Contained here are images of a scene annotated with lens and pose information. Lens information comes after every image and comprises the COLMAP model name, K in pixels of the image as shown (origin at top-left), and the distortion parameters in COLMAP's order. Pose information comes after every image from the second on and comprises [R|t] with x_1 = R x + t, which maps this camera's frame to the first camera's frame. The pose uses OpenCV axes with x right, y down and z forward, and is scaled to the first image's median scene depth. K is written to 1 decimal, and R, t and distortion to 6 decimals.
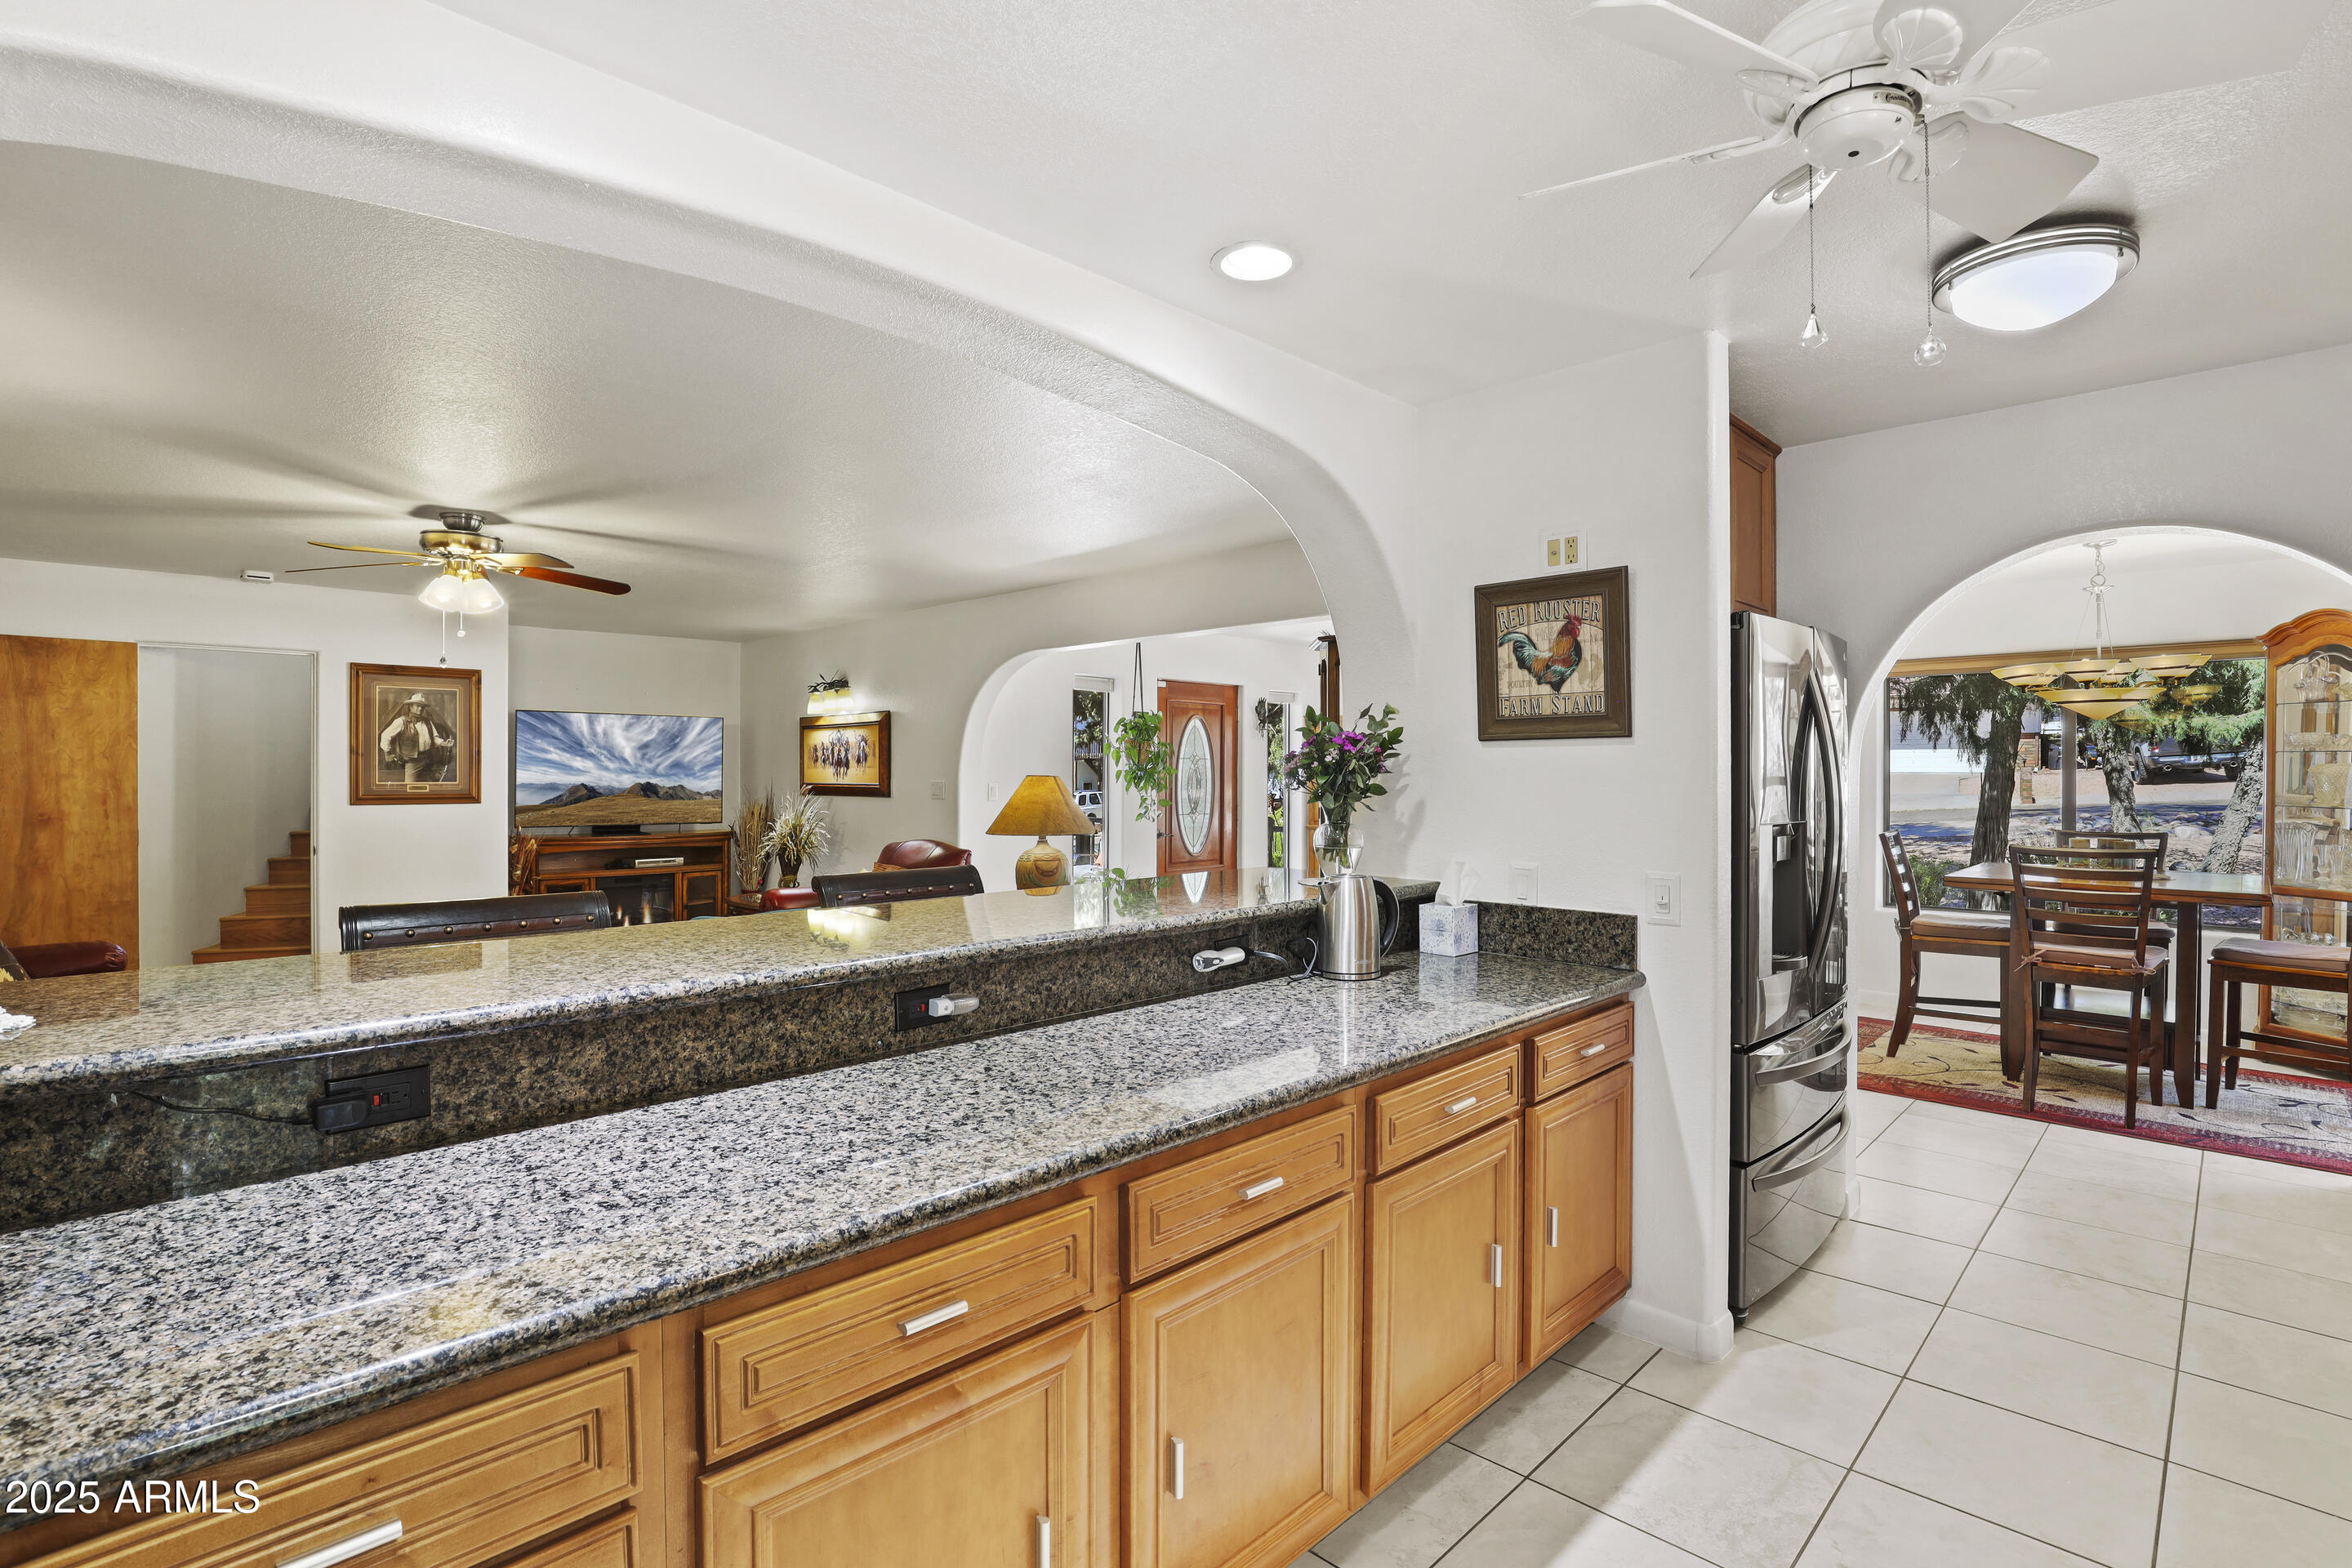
lens RADIAL K [[1093.7, 0, 1172.2], [0, 1093.7, 775.7], [0, 0, 1]] dist [-0.035117, 0.001447]
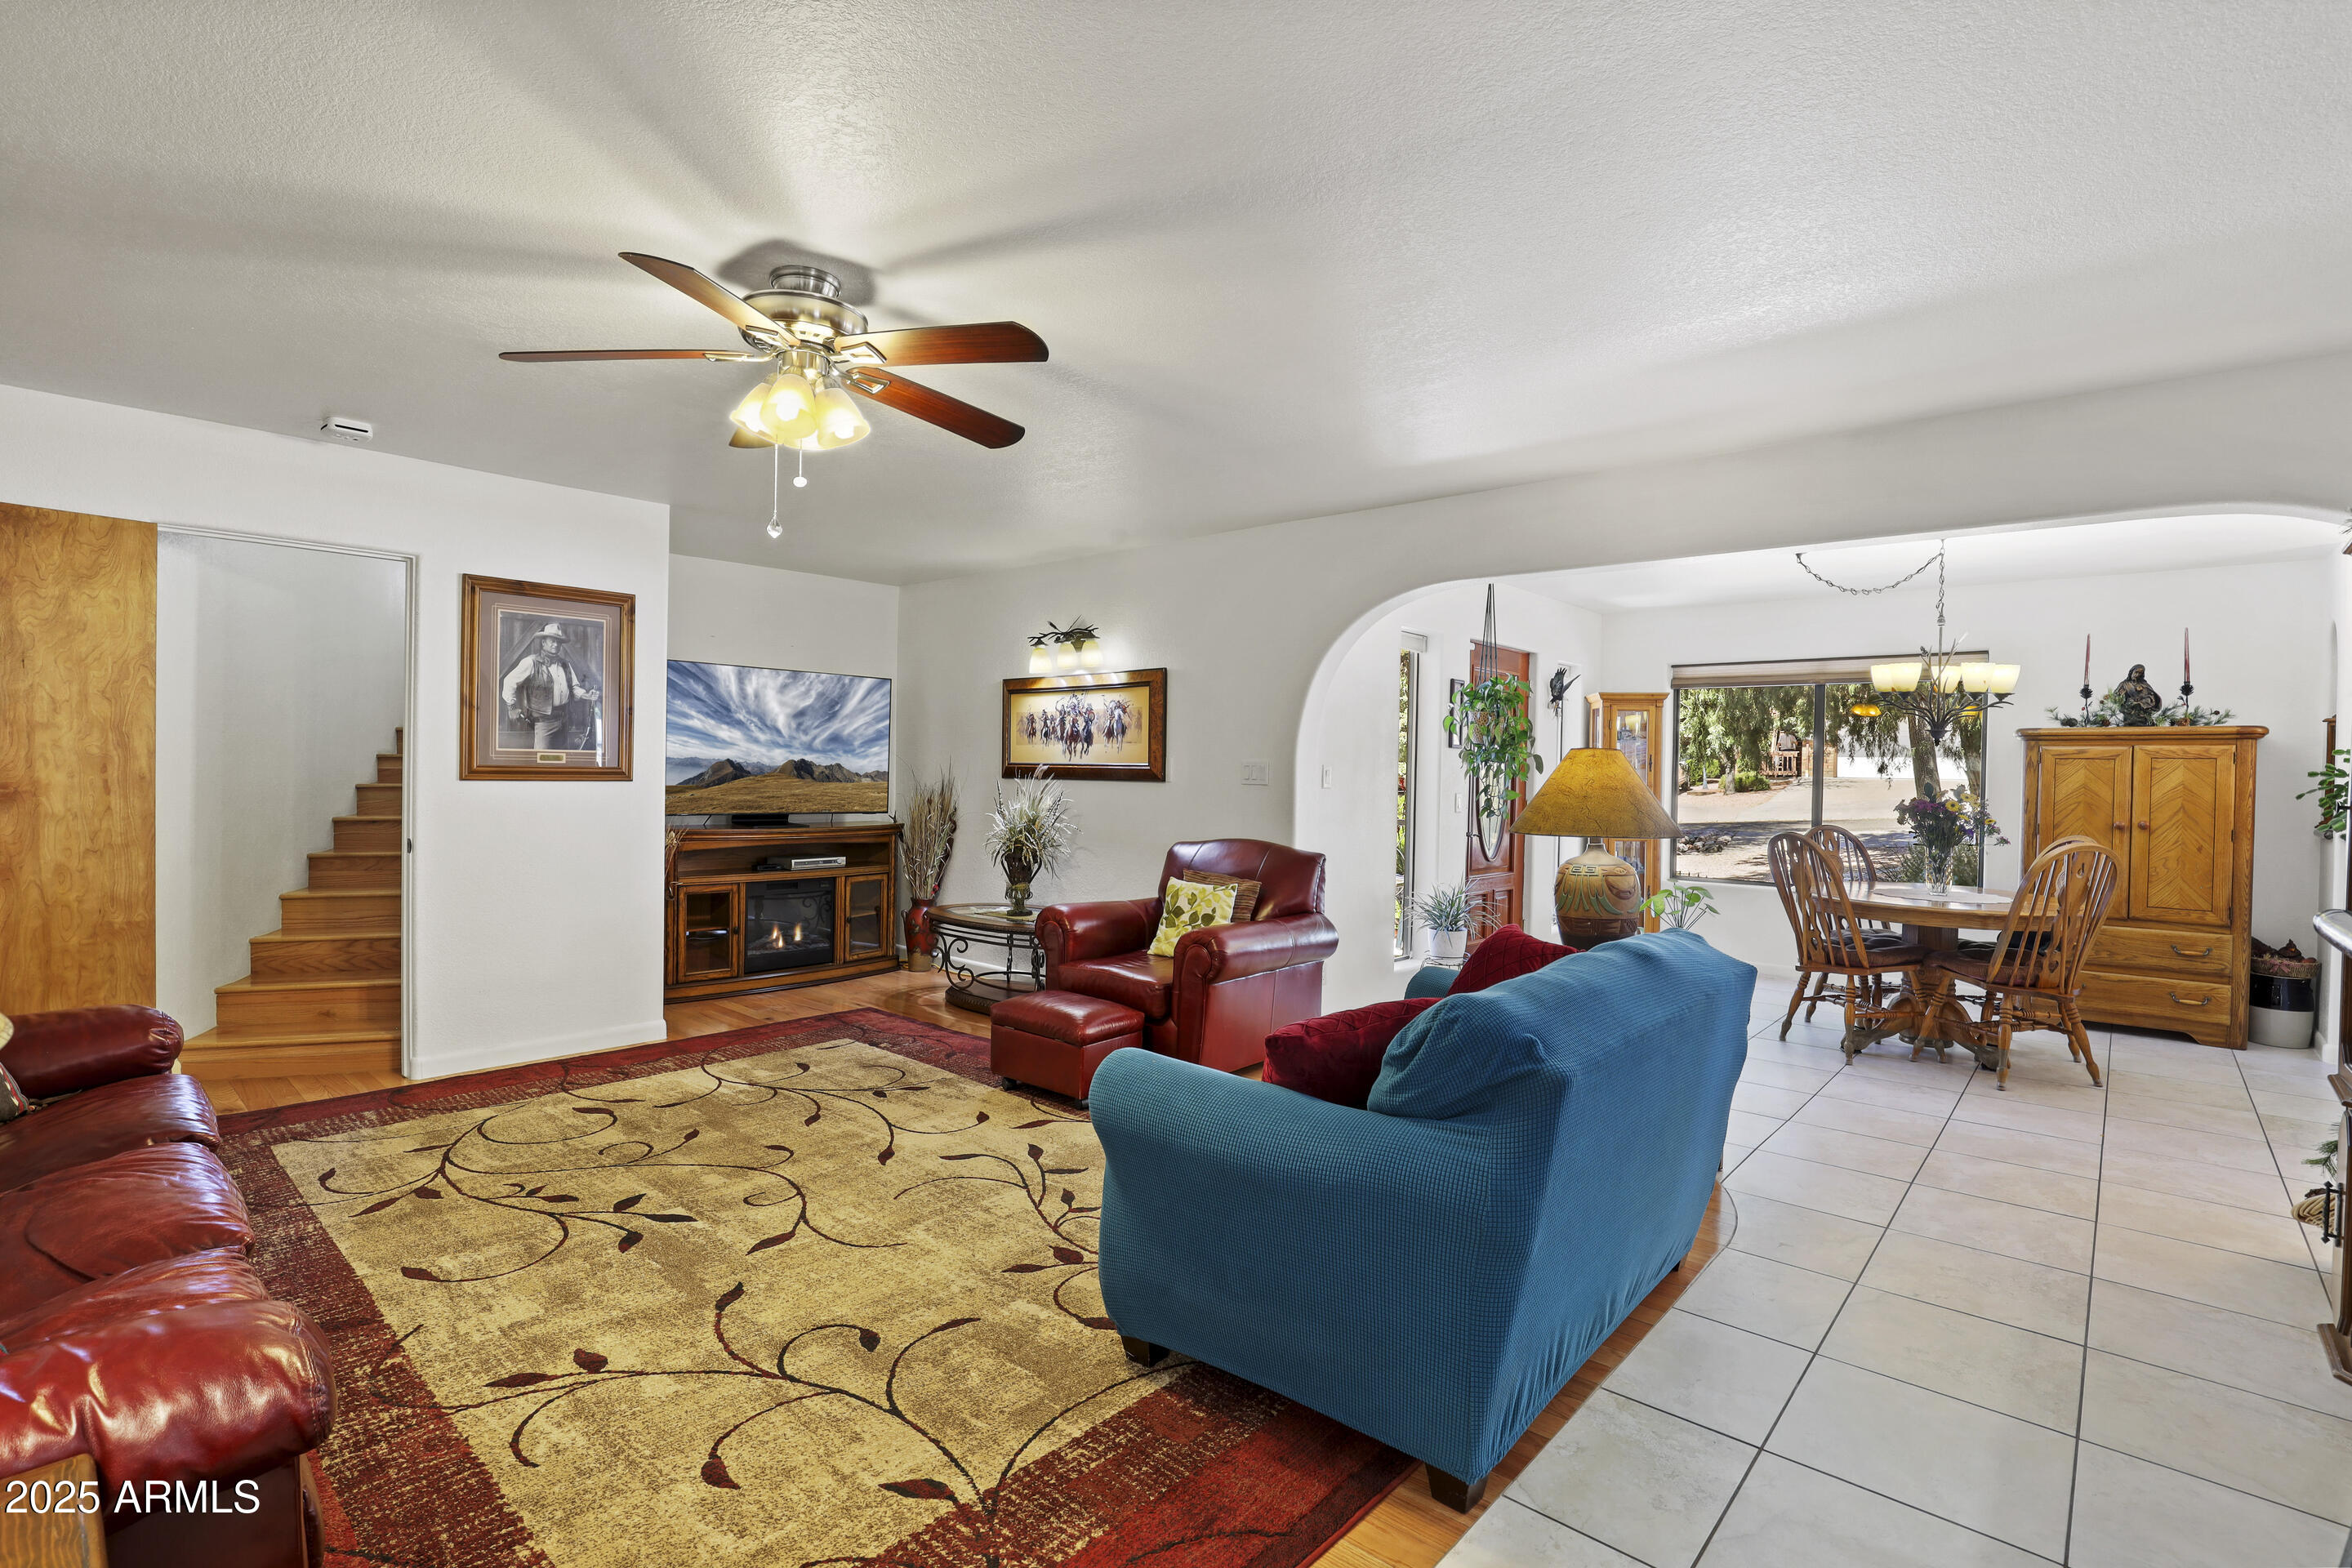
lens RADIAL K [[1093.7, 0, 1170.7], [0, 1093.7, 786.5], [0, 0, 1]] dist [-0.035117, 0.001447]
pose [[0.998597, 0.015073, 0.050765, -0.326409], [-0.015690, 0.999807, 0.011788, 0.015159], [-0.050578, -0.012568, 0.998641, 0.268961]]
